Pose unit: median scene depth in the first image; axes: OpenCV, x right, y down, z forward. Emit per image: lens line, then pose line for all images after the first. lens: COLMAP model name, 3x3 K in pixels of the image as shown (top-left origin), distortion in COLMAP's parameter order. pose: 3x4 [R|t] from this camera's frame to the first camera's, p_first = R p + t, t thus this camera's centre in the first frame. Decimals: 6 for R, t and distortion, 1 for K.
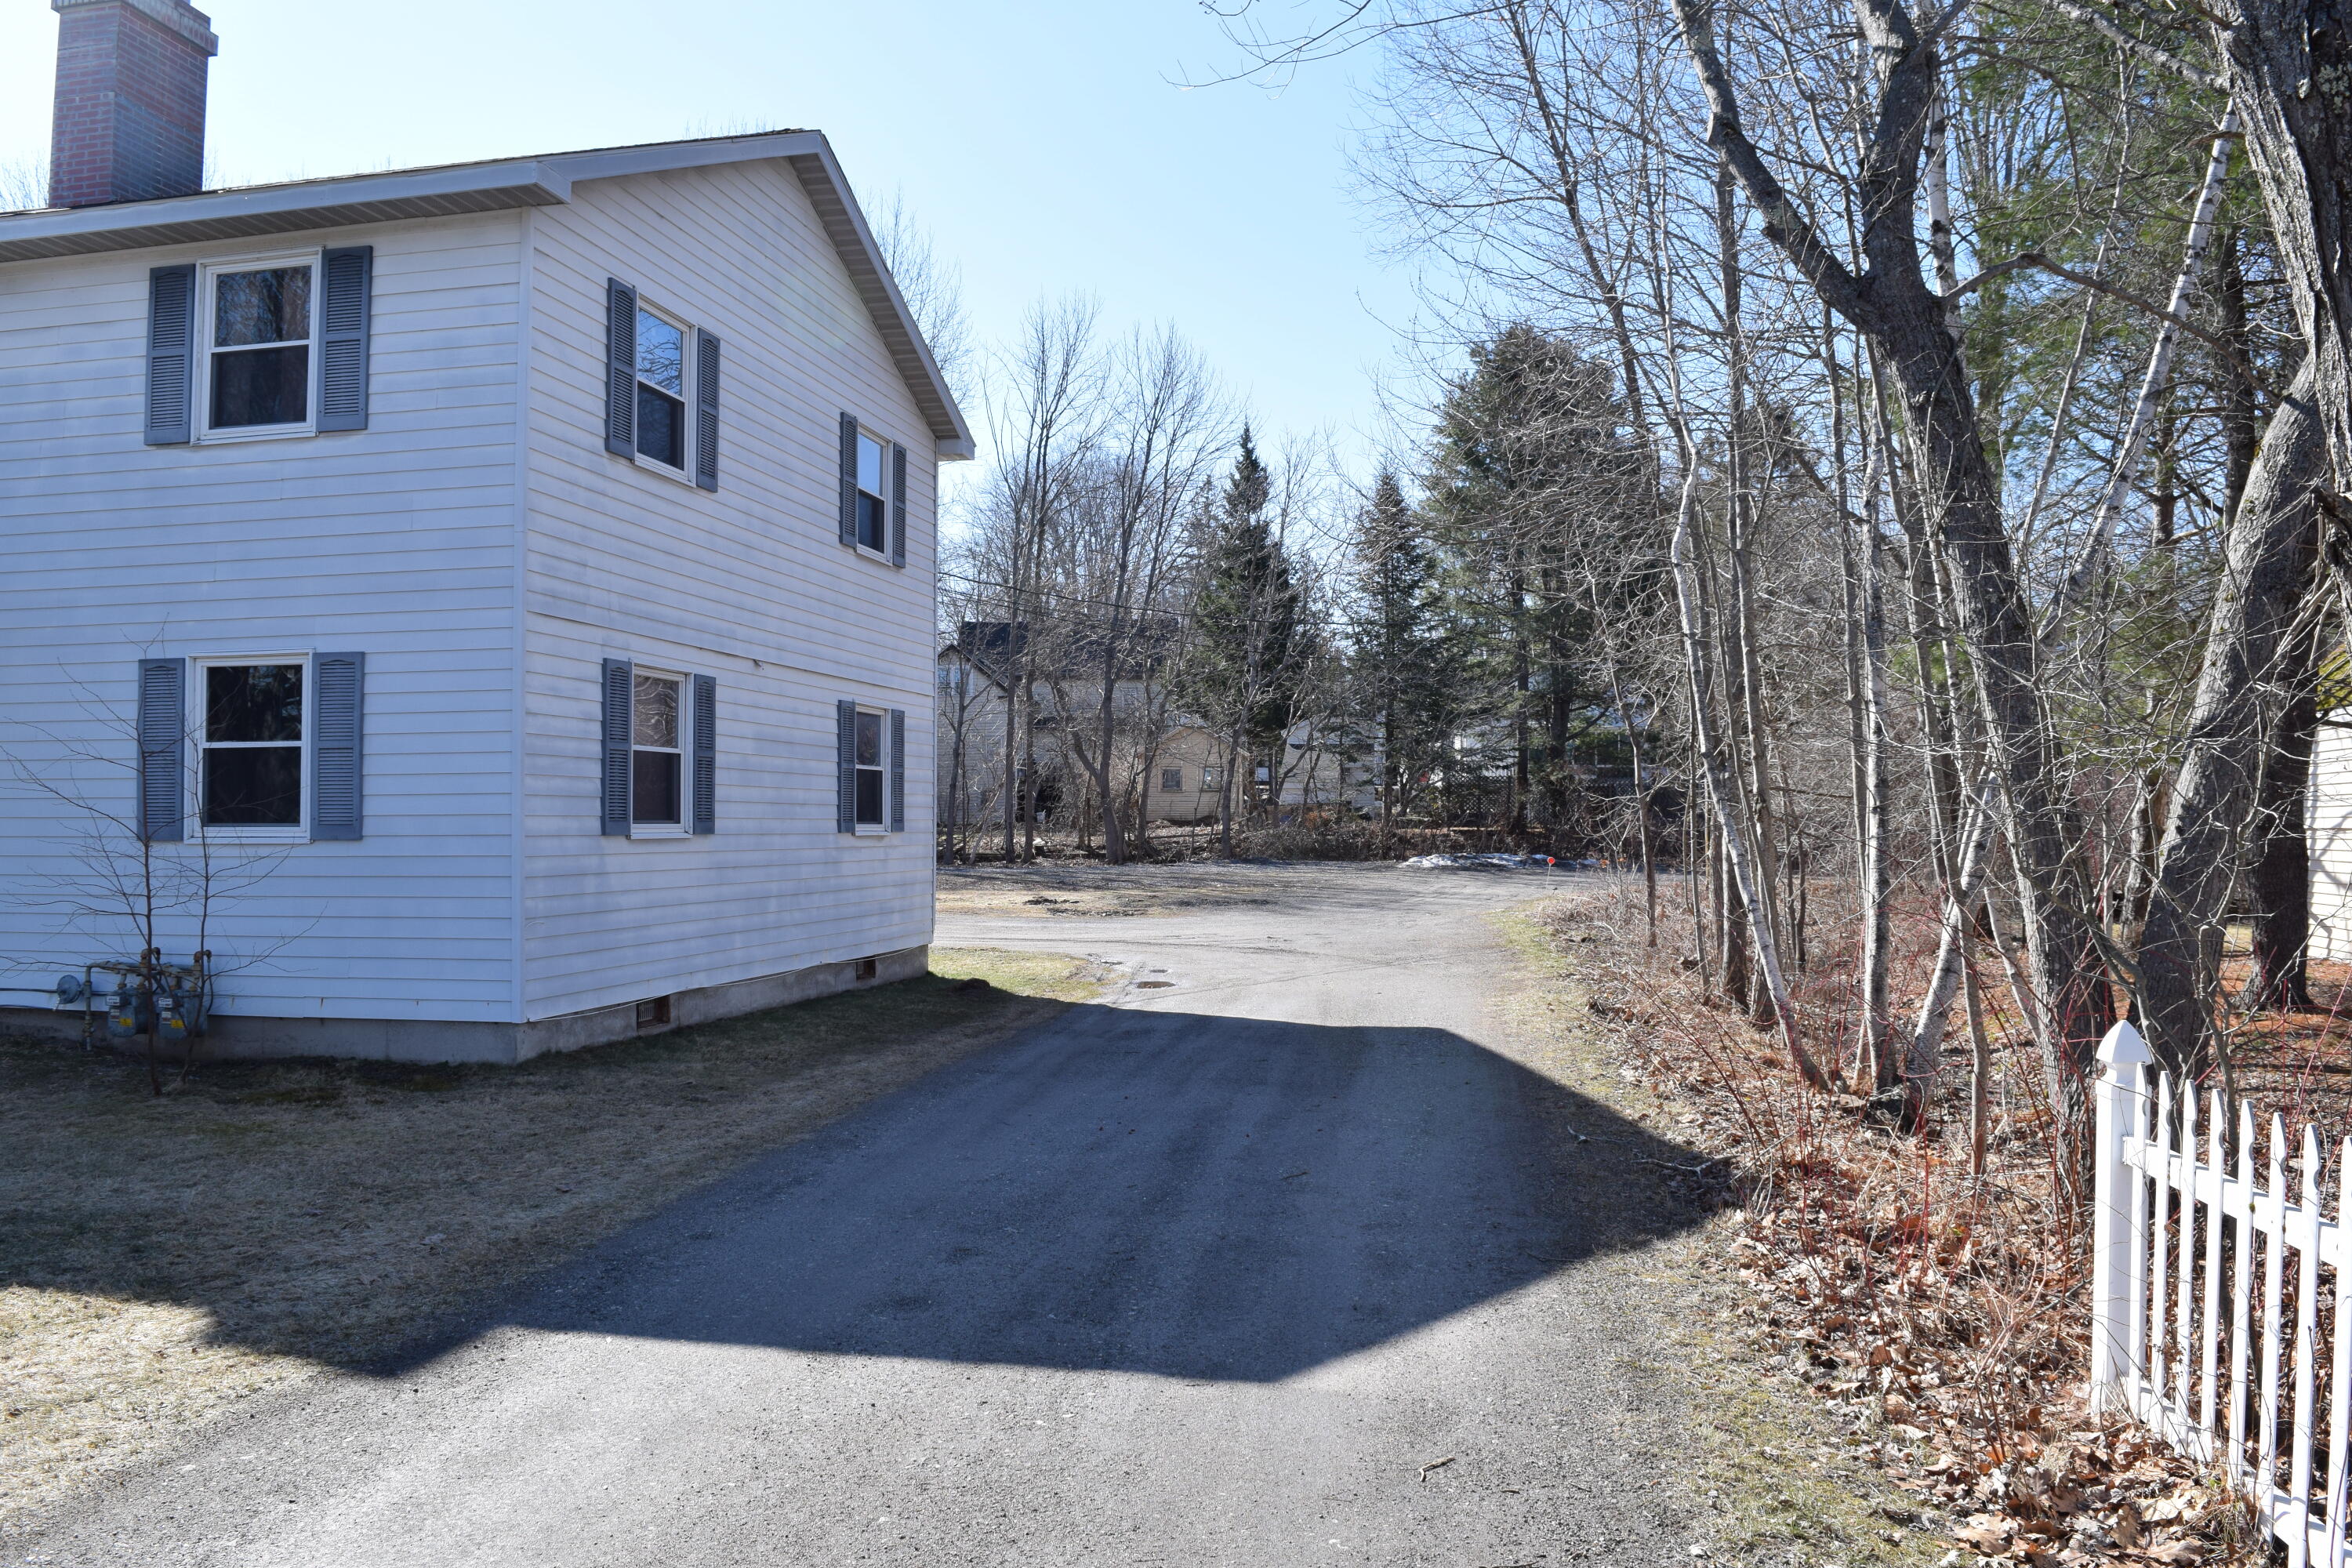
lens RADIAL K [[1849.4, 0, 1177.7], [0, 1849.4, 778.0], [0, 0, 1]] dist [-0.093262, 0.016057]
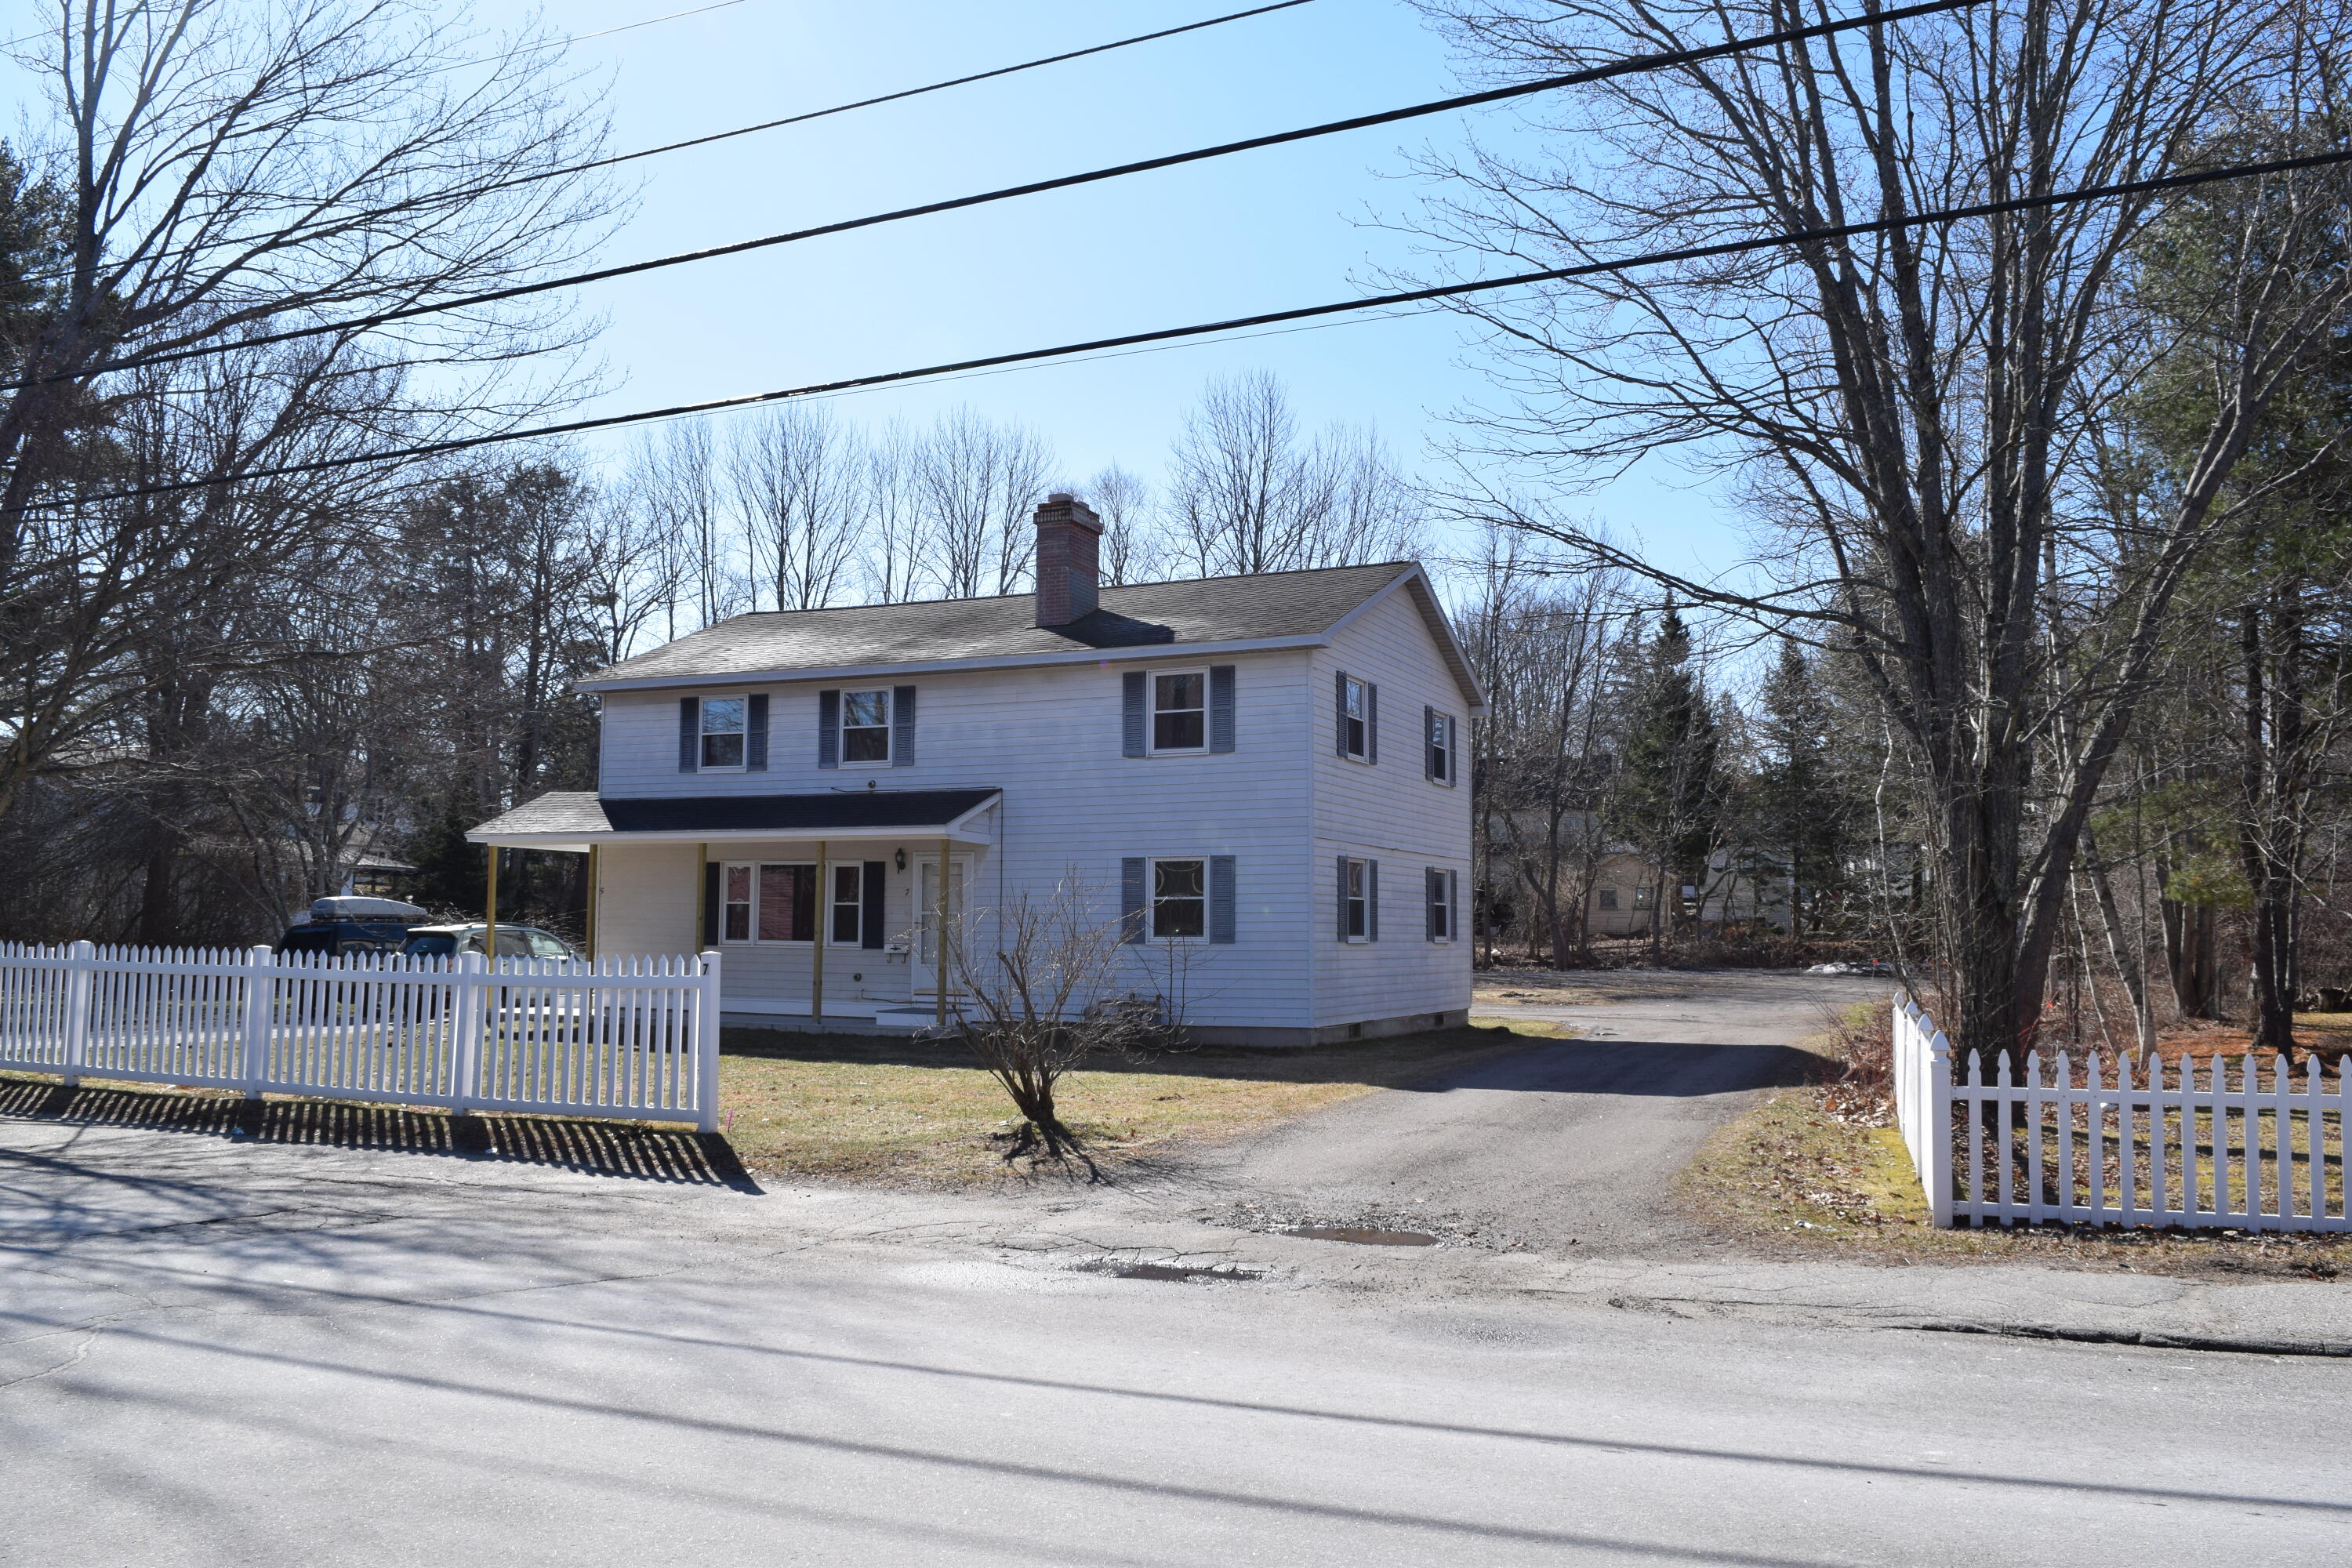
lens RADIAL K [[1849.4, 0, 1167.9], [0, 1849.4, 774.1], [0, 0, 1]] dist [-0.093262, 0.016057]
pose [[0.972512, -0.014986, -0.232369, -0.009685], [0.000268, 0.997998, -0.063245, -0.017368], [0.232852, 0.061444, 0.970569, -0.744825]]
